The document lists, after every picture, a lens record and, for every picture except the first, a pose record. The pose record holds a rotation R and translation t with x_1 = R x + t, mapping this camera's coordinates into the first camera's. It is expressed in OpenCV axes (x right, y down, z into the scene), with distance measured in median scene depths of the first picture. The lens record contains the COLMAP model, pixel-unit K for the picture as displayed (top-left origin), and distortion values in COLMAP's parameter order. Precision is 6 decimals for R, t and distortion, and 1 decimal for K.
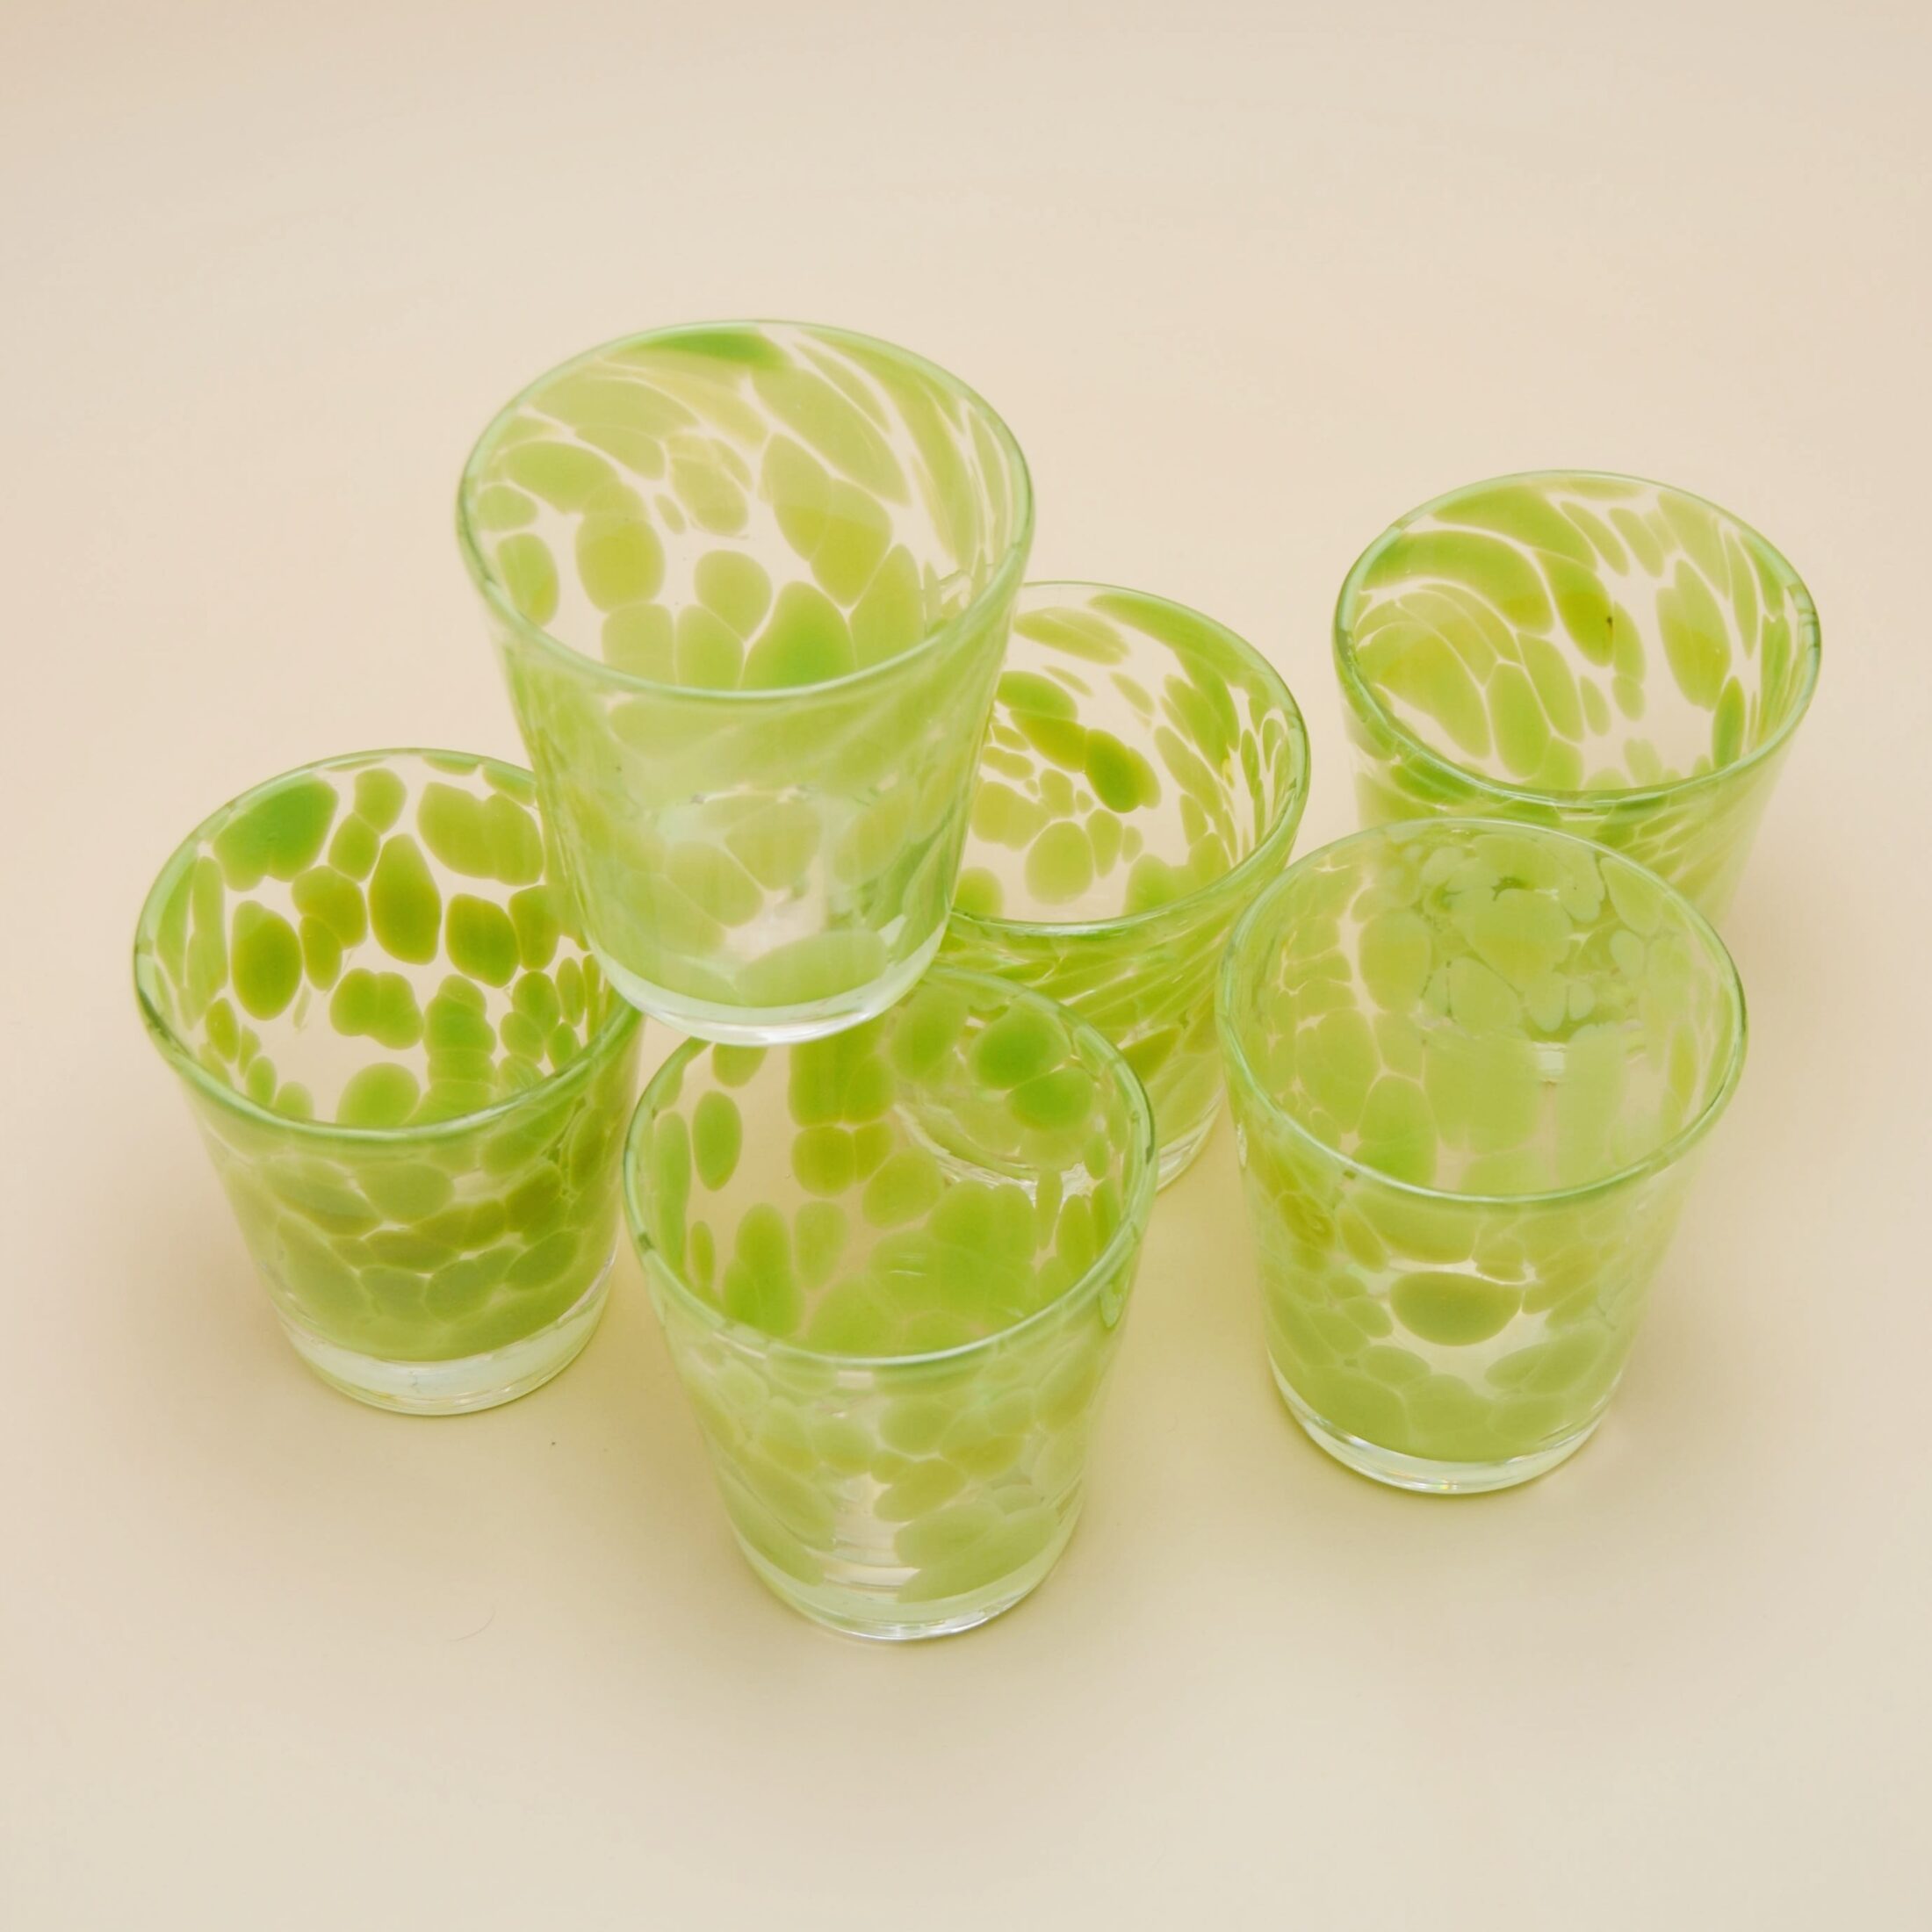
lens RADIAL K [[4446.8, 0, 969.5], [0, 4446.8, 889.4], [0, 0, 1]] dist [0.070270, 0.000000]
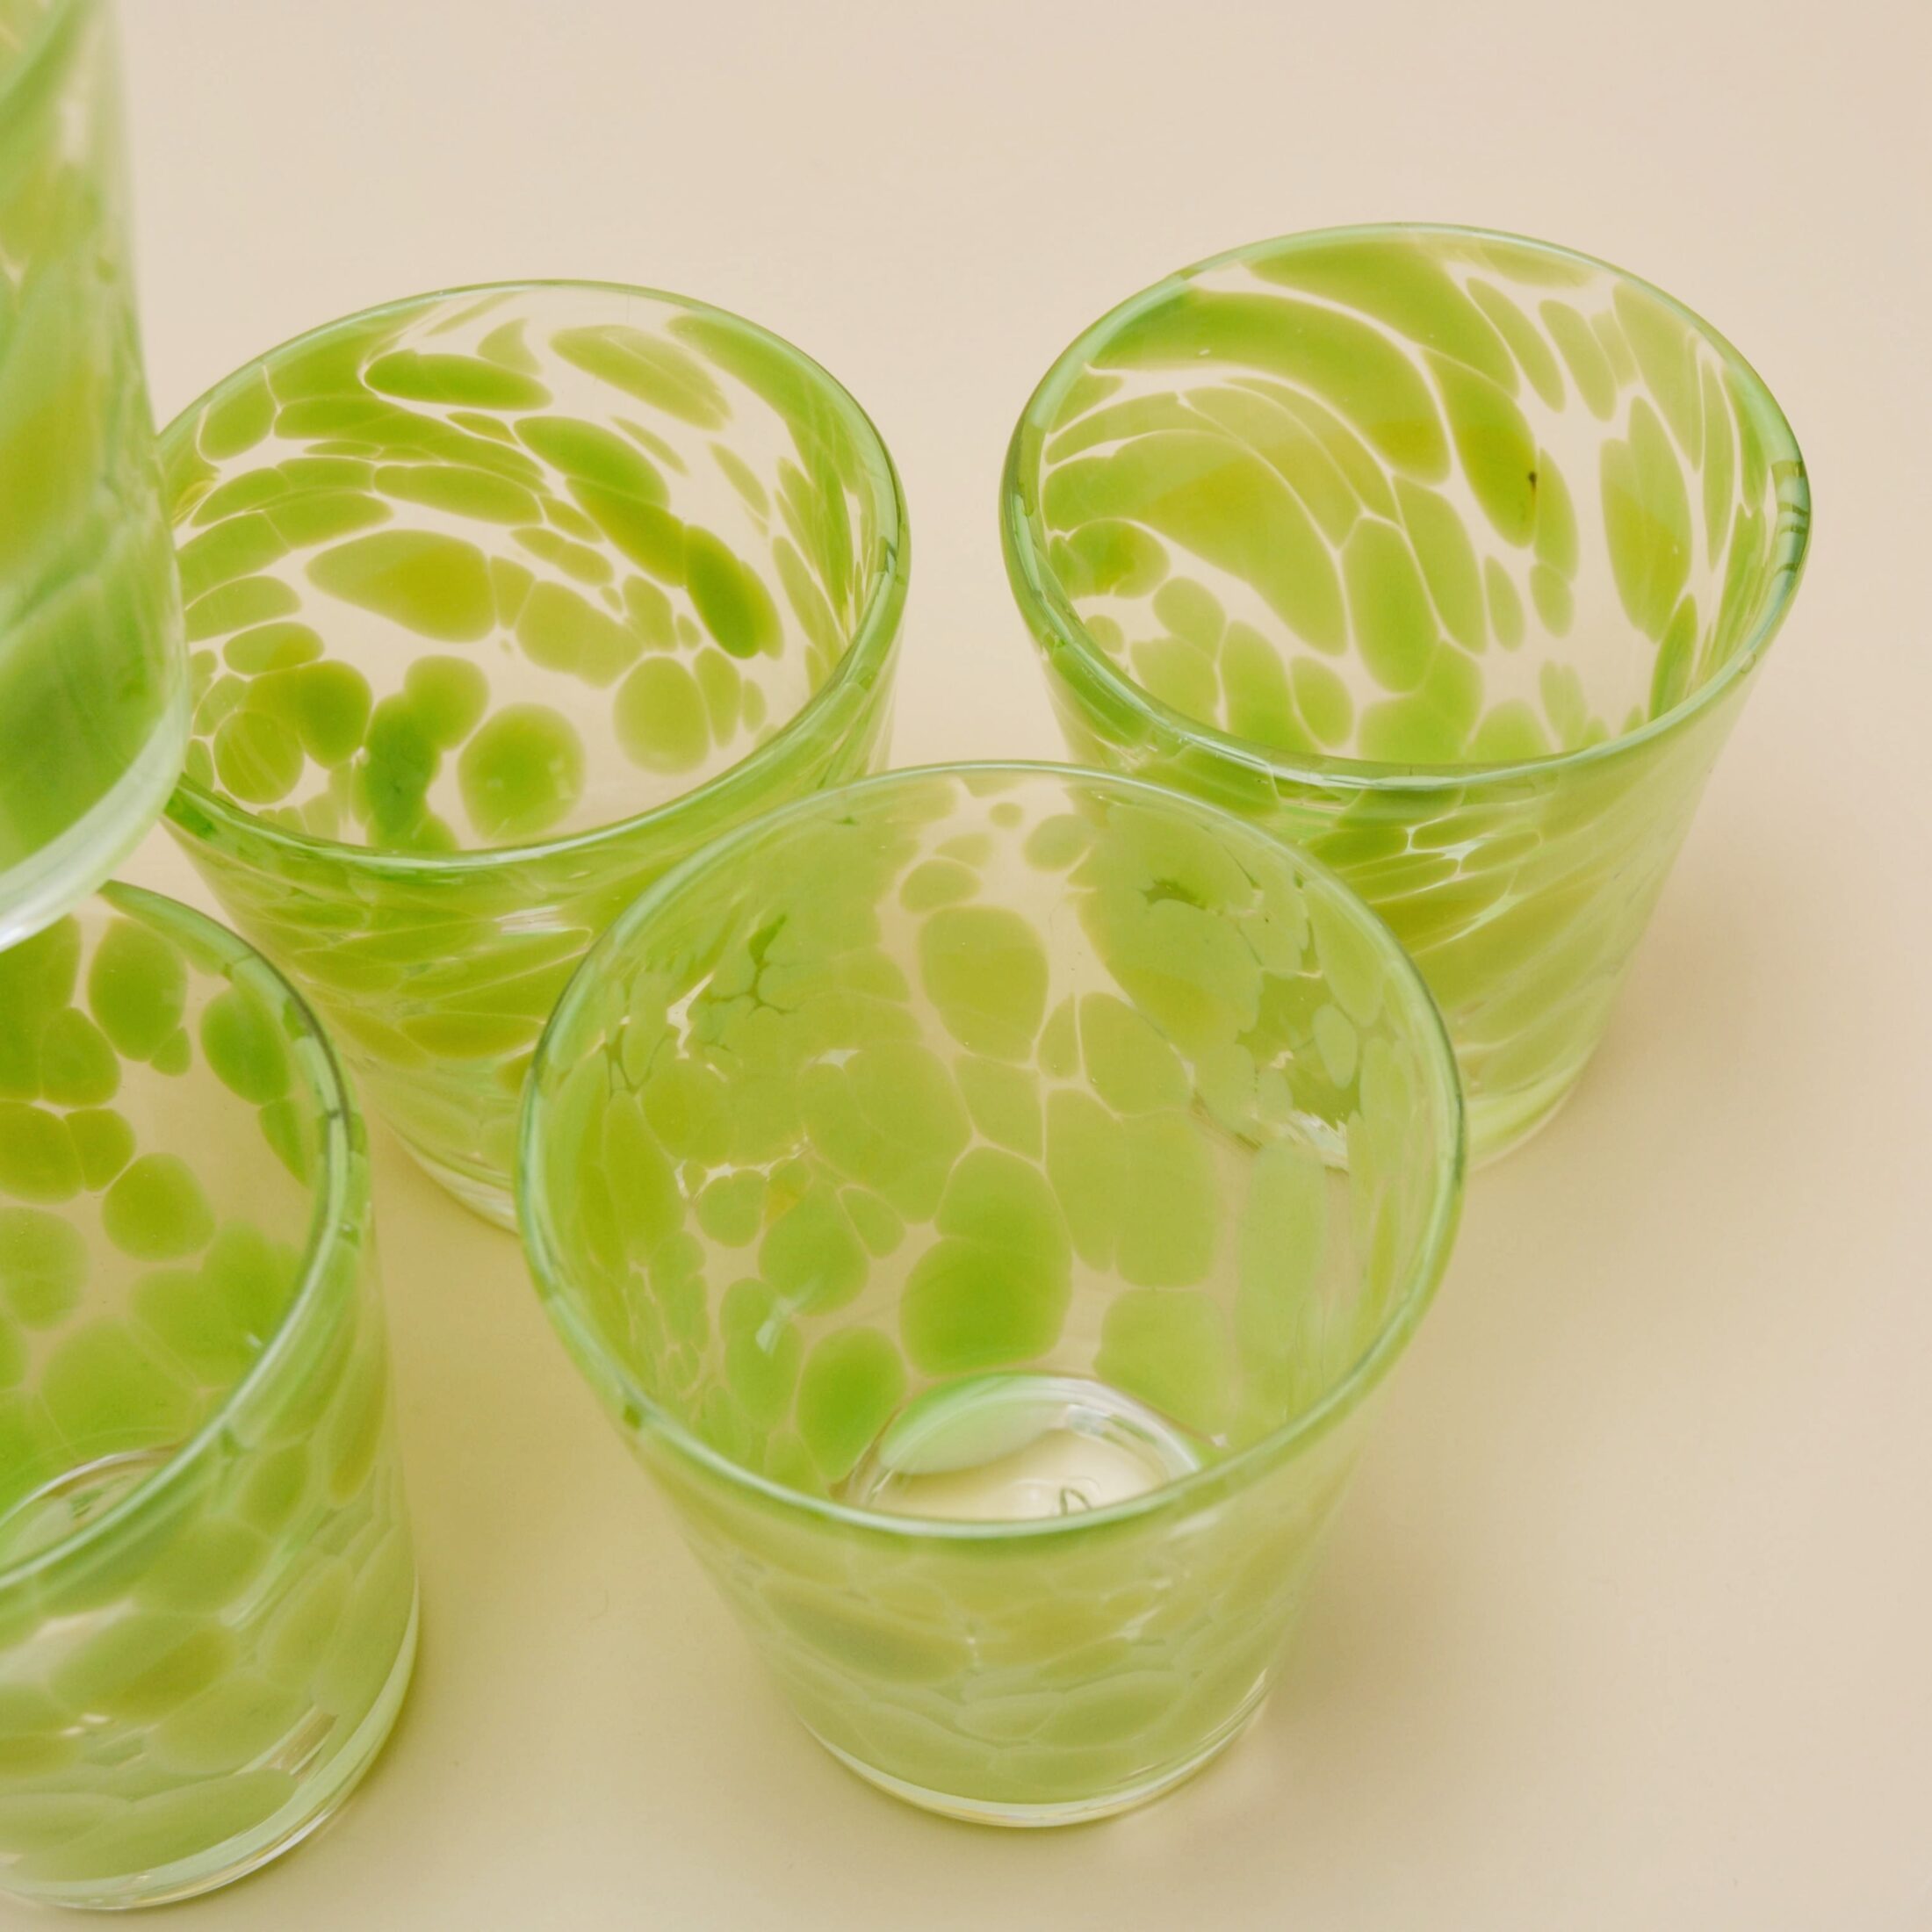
lens RADIAL K [[3651.3, 0, 960.9], [0, 3651.3, 965.2], [0, 0, 1]] dist [-0.050876, 0.000000]
pose [[0.979467, 0.163012, -0.118623, 0.143359], [-0.150497, 0.982716, 0.107799, -0.037085], [0.134145, -0.087733, 0.987070, 0.484797]]
